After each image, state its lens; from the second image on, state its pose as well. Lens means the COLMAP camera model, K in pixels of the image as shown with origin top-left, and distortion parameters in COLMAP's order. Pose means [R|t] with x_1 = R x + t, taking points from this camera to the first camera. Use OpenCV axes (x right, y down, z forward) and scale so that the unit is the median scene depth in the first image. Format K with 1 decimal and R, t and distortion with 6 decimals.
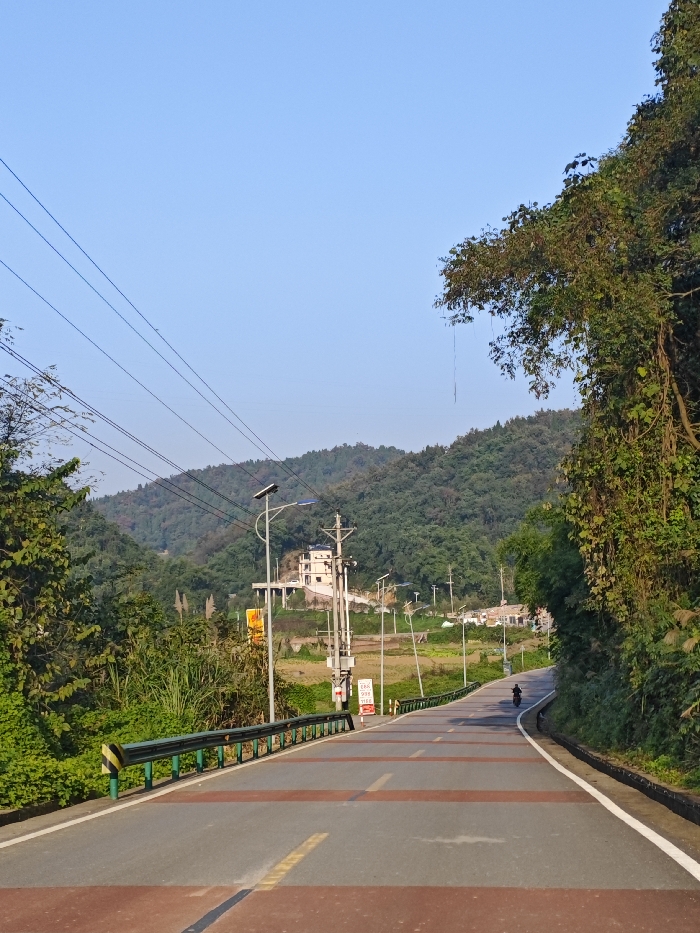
lens RADIAL K [[1514.4, 0, 350.0], [0, 1514.4, 466.5], [0, 0, 1]] dist [0.142996, 0.006488]
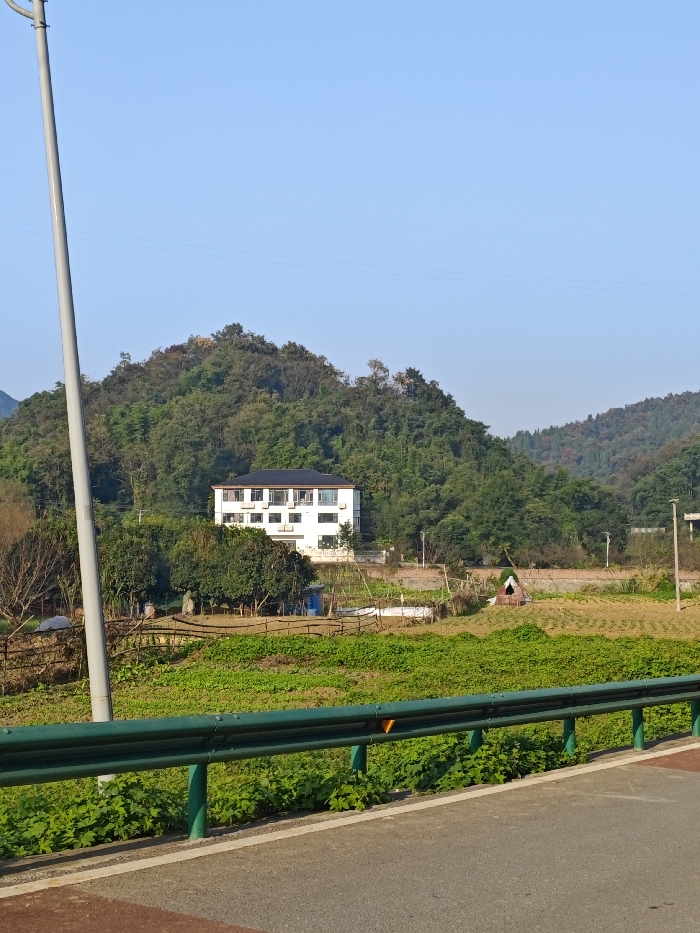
lens RADIAL K [[1514.4, 0, 350.0], [0, 1514.4, 466.5], [0, 0, 1]] dist [0.142996, 0.006488]
pose [[0.948307, 0.010494, -0.317179, 0.018934], [-0.001190, 0.999564, 0.029511, 0.027371], [0.317351, -0.027608, 0.947906, 0.187654]]
